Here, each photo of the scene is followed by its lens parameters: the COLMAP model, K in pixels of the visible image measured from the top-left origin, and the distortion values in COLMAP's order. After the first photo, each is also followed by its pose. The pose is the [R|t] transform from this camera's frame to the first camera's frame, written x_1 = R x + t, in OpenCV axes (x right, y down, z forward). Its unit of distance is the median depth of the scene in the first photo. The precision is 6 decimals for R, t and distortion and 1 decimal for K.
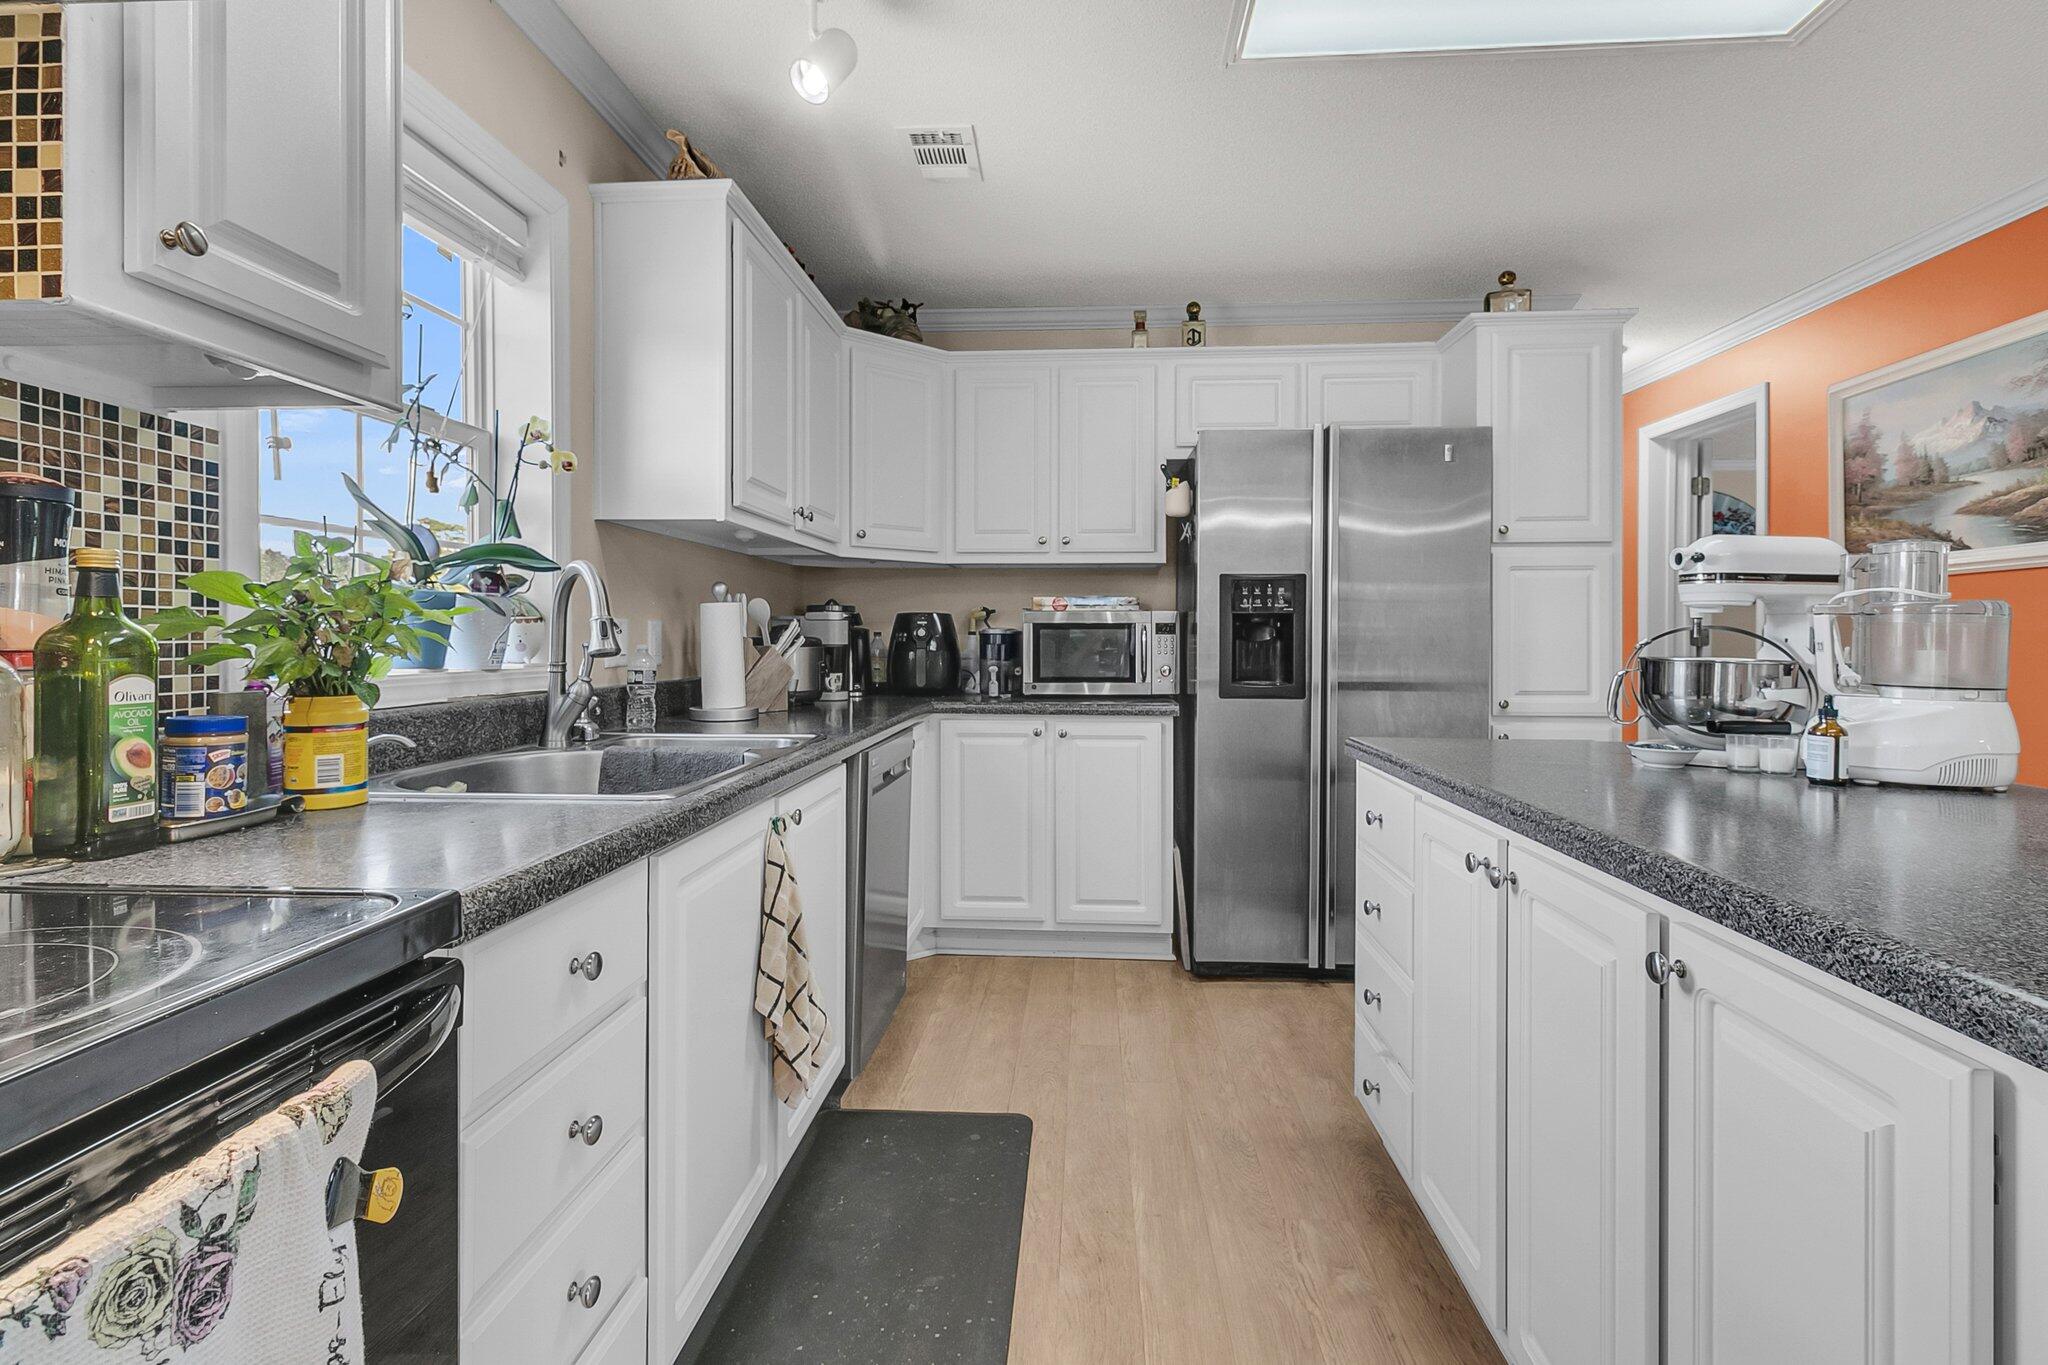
lens RADIAL K [[955.2, 0, 1018.4], [0, 955.2, 641.8], [0, 0, 1]] dist [0.004090, -0.000147]
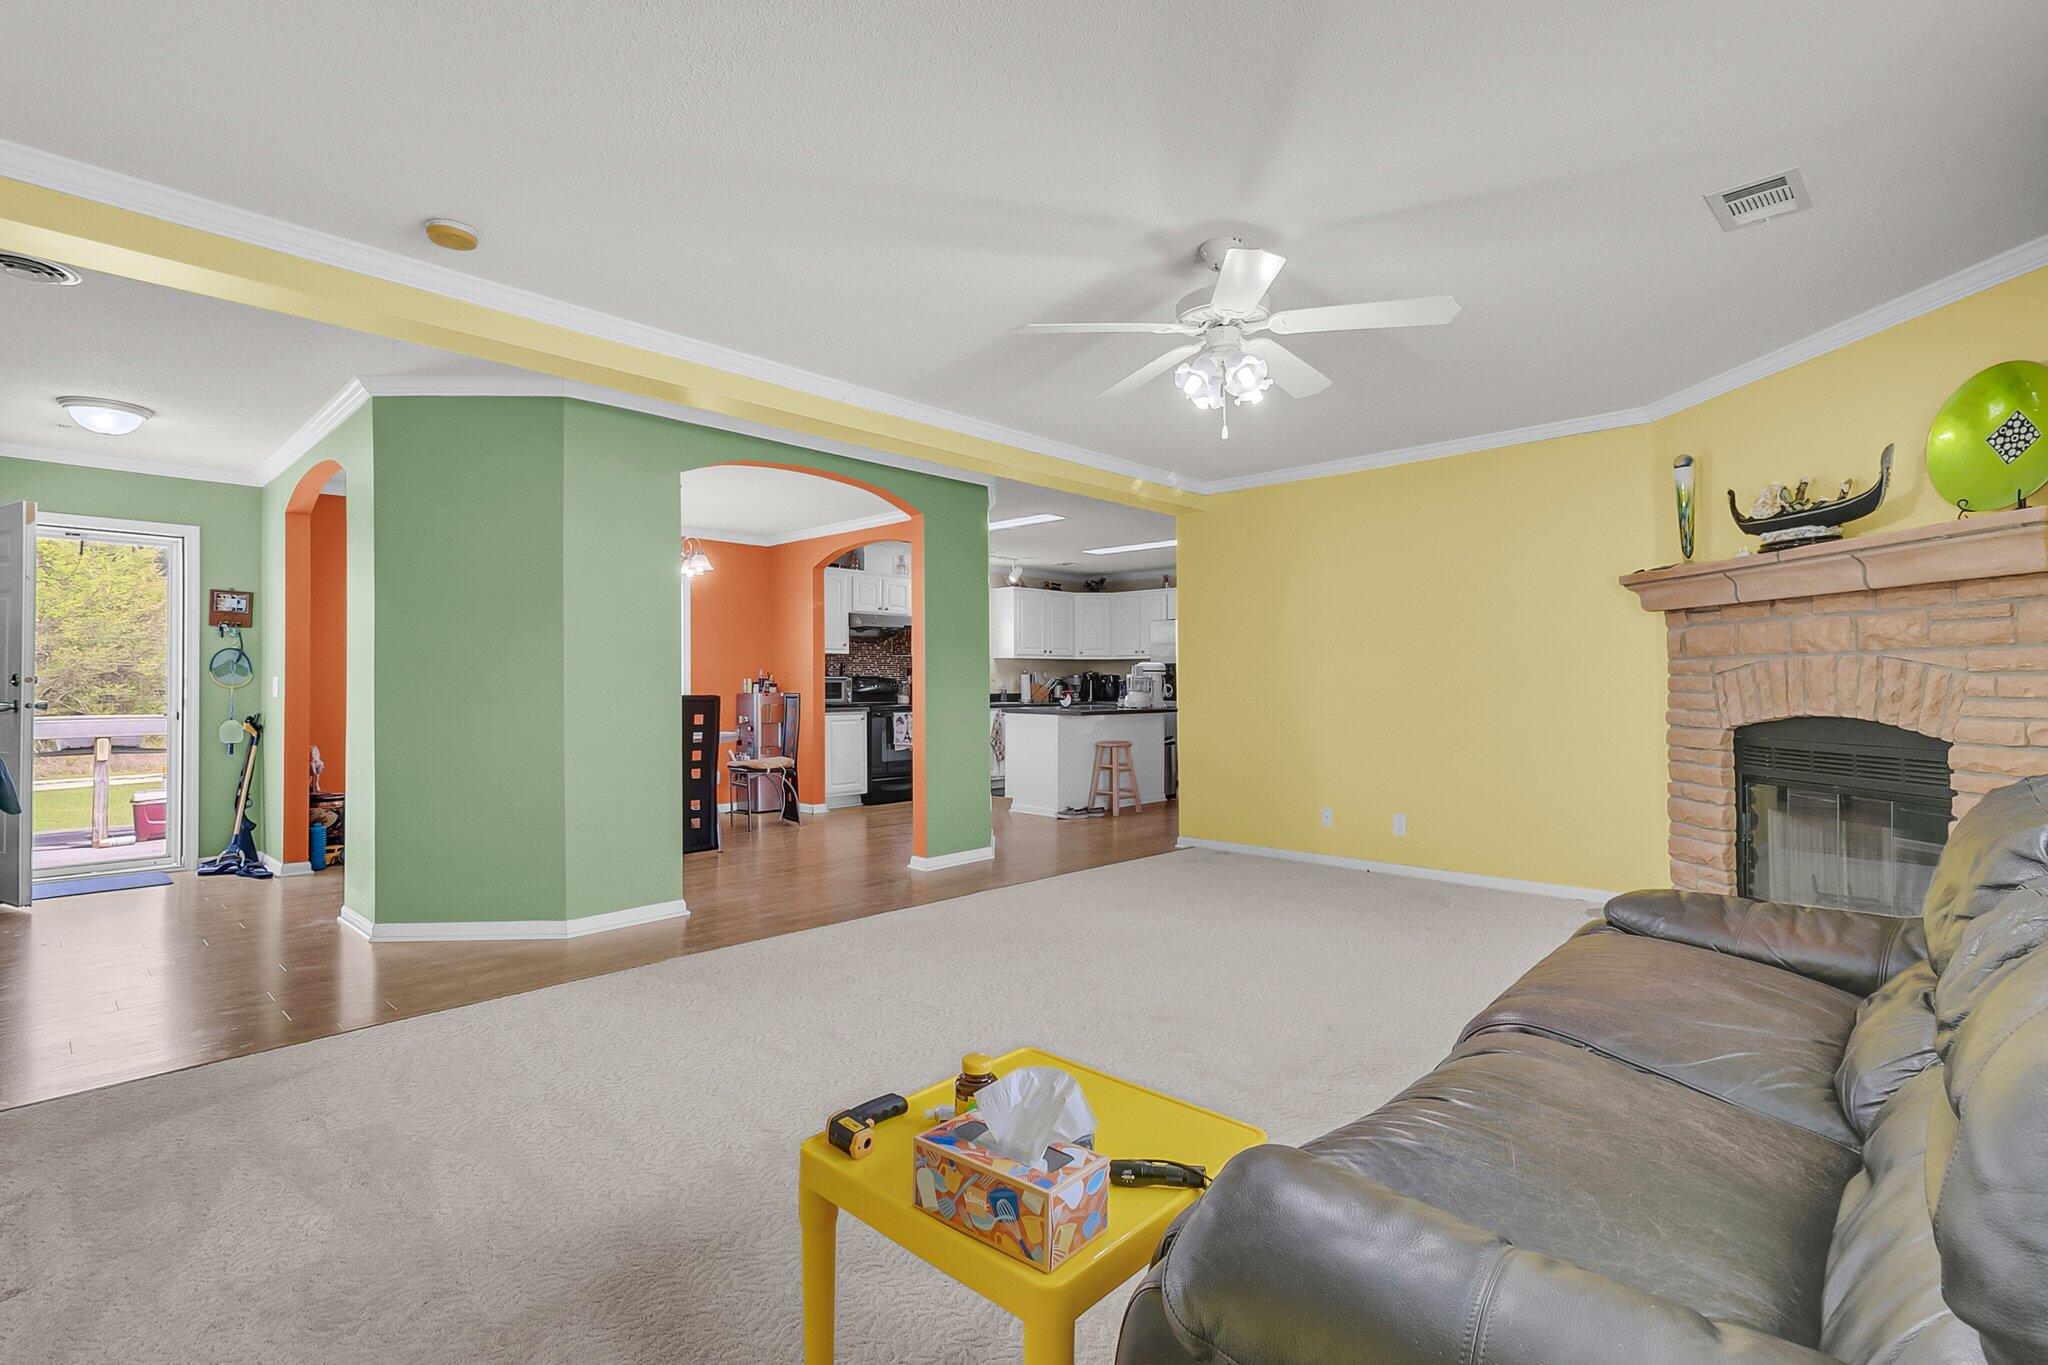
lens RADIAL K [[955.2, 0, 1031.9], [0, 955.2, 673.1], [0, 0, 1]] dist [0.004090, -0.000147]
pose [[0.774046, -0.007416, -0.633086, 2.710438], [0.000136, 0.999933, -0.011548, 0.001799], [0.633129, 0.008853, 0.773996, -2.557339]]
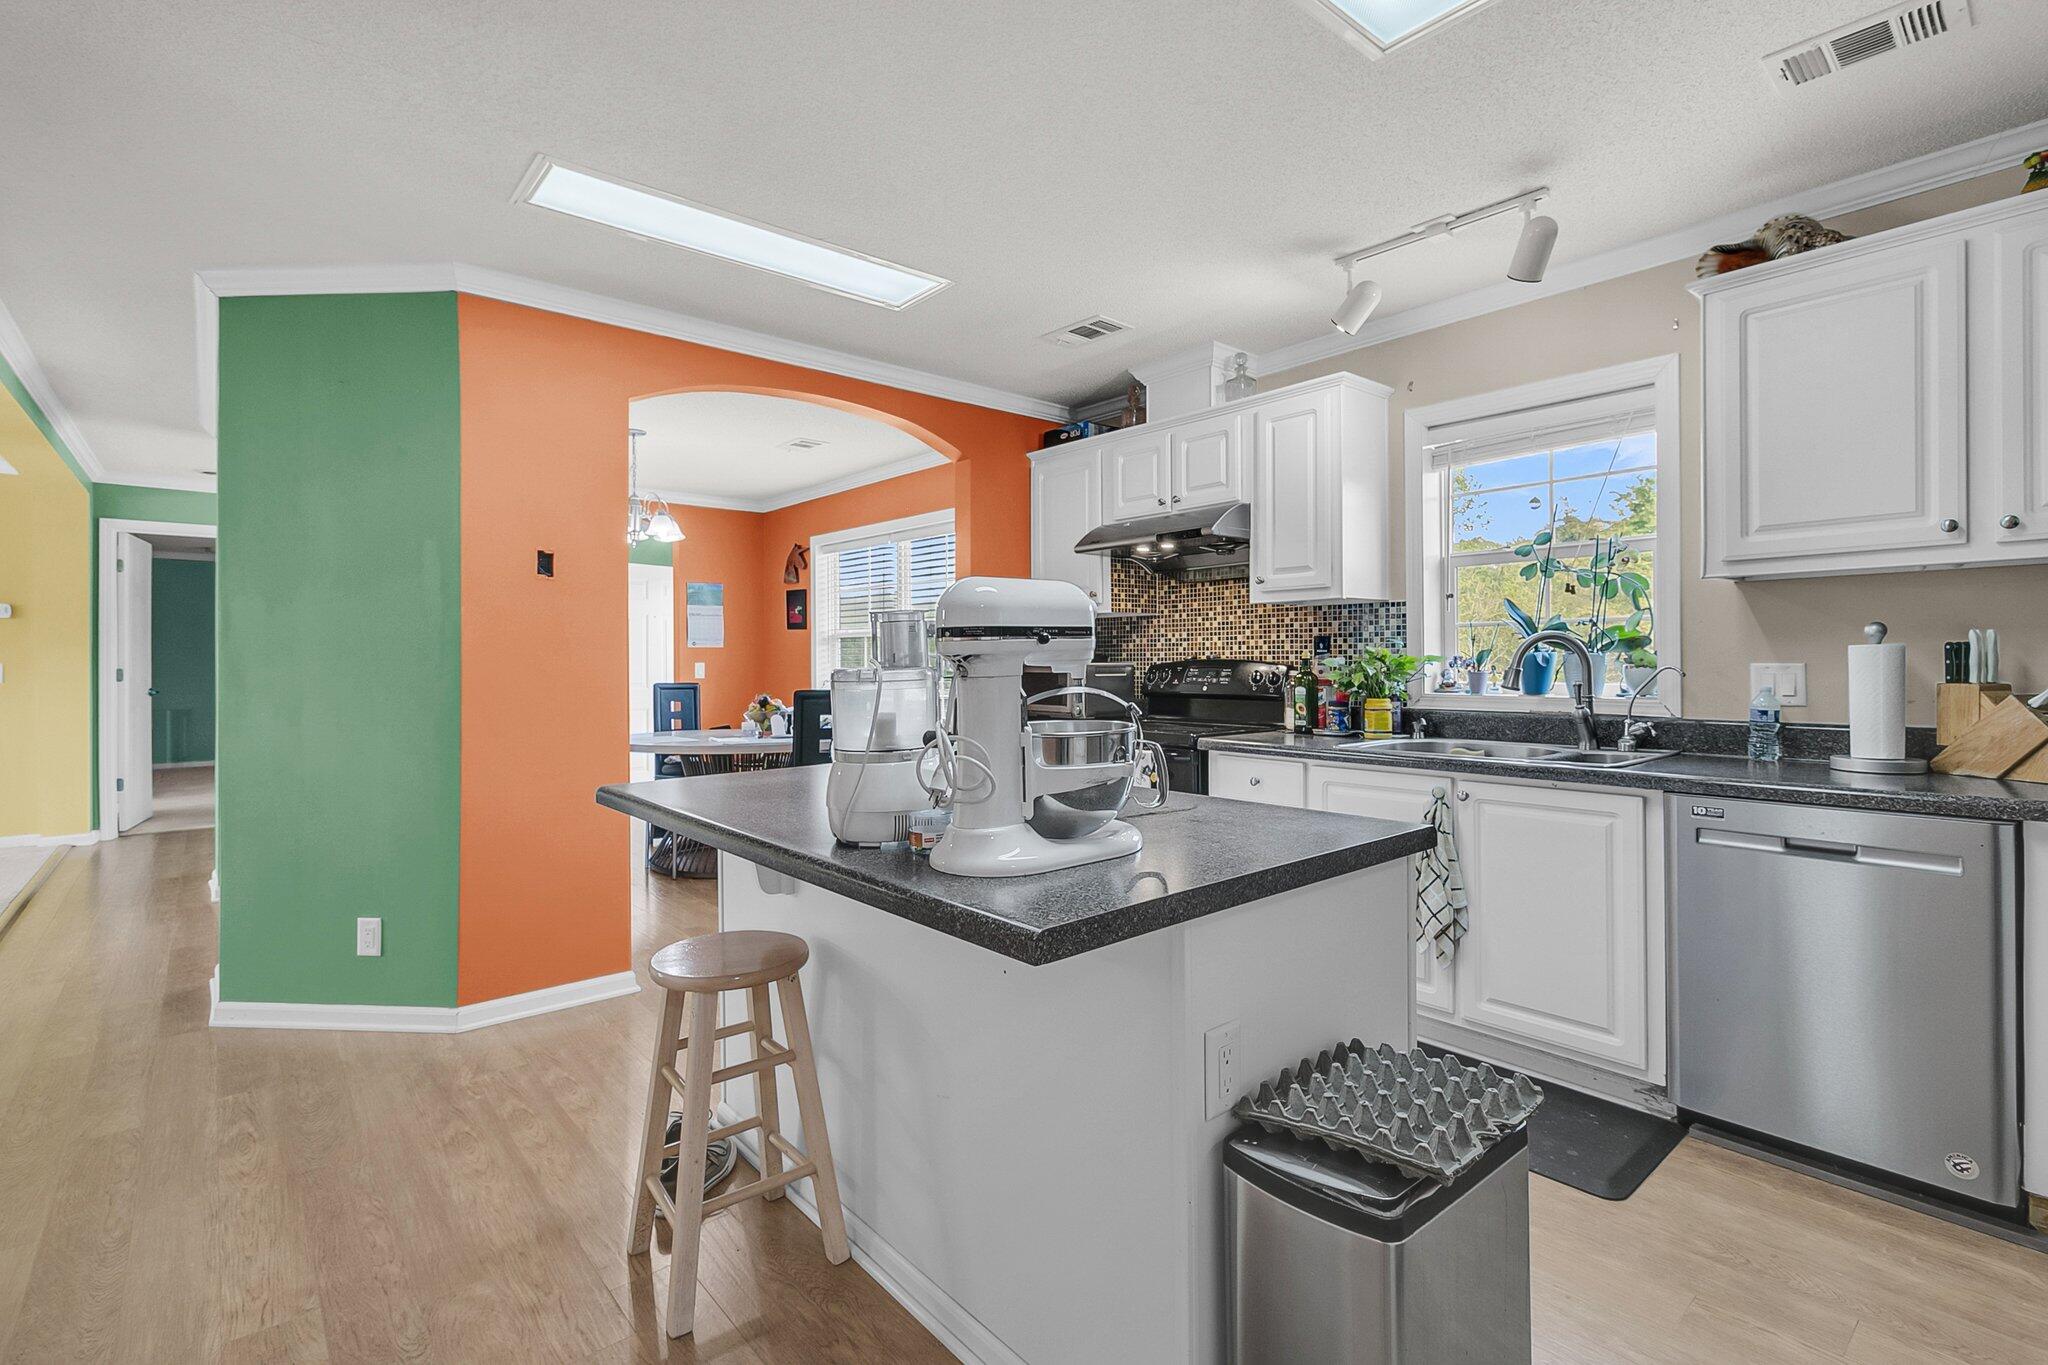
lens RADIAL K [[955.2, 0, 1010.0], [0, 955.2, 670.5], [0, 0, 1]] dist [0.004090, -0.000147]
pose [[-0.721389, 0.009734, -0.692462, 1.066356], [0.002459, 0.999931, 0.011494, -0.032035], [0.692526, 0.006589, -0.721363, 1.243889]]
